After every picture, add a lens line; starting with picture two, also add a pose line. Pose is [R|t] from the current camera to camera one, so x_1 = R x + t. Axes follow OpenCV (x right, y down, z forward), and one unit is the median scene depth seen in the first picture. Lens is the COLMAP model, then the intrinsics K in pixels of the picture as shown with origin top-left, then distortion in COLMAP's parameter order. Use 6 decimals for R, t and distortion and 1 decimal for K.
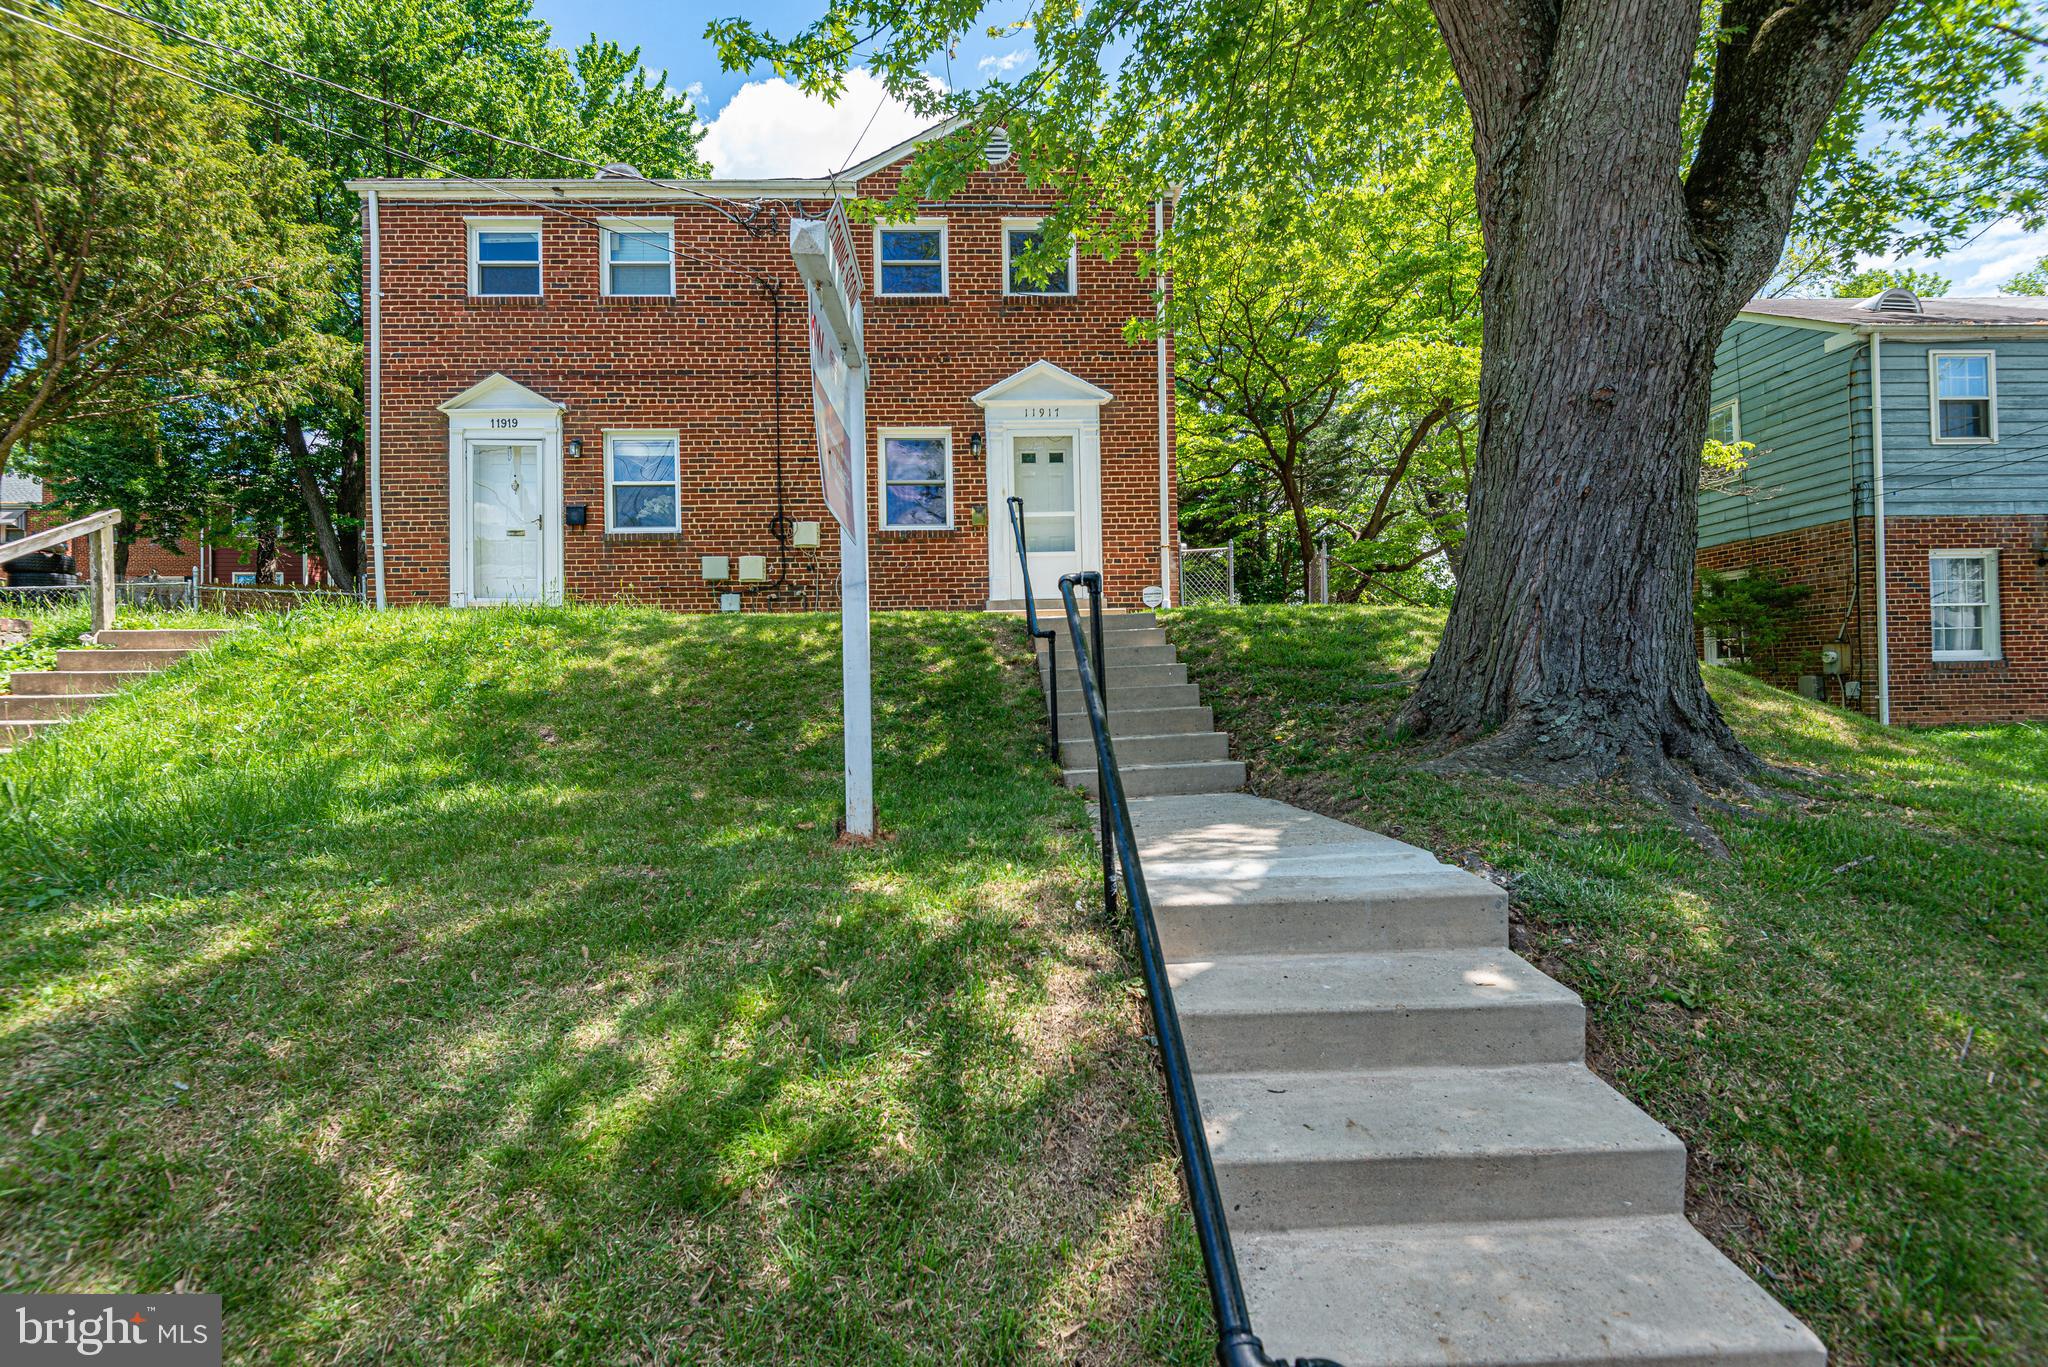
lens RADIAL K [[865.5, 0, 1017.0], [0, 865.5, 683.7], [0, 0, 1]] dist [0.000946, -0.017144]
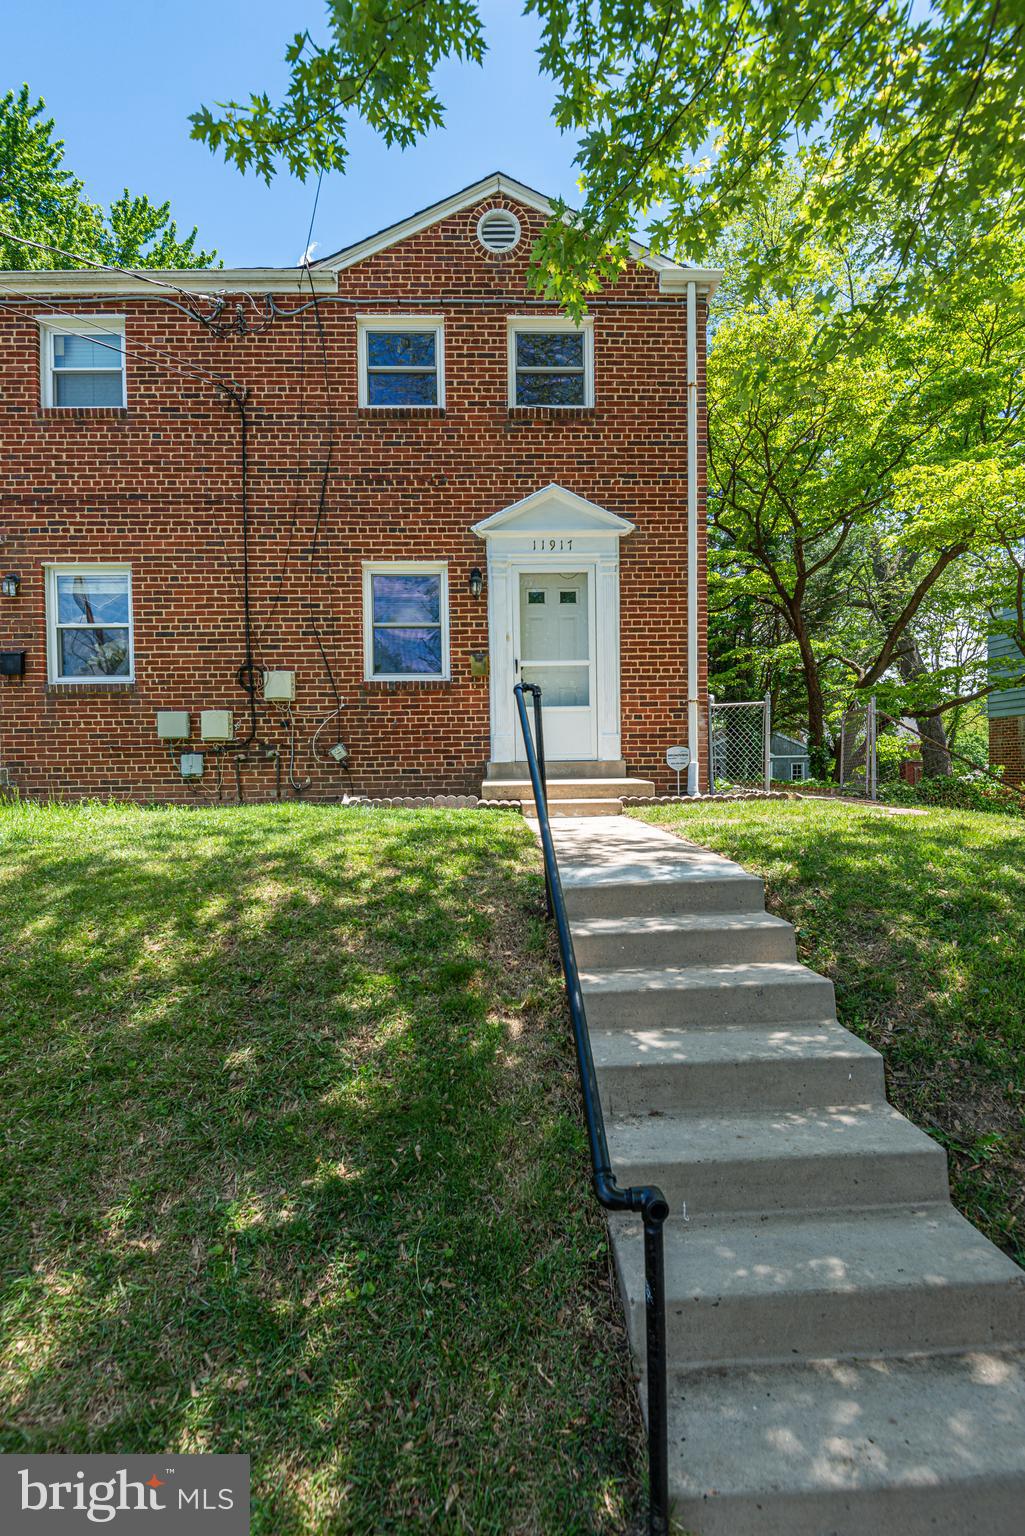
lens RADIAL K [[656.0, 0, 512.5], [0, 656.0, 768.0], [0, 0, 1]] dist [0.001288, -0.016798]
pose [[0.999959, 0.006315, -0.006534, -0.005584], [-0.006187, 0.999794, 0.019330, -0.104095], [0.006655, -0.019289, 0.999792, 0.343810]]
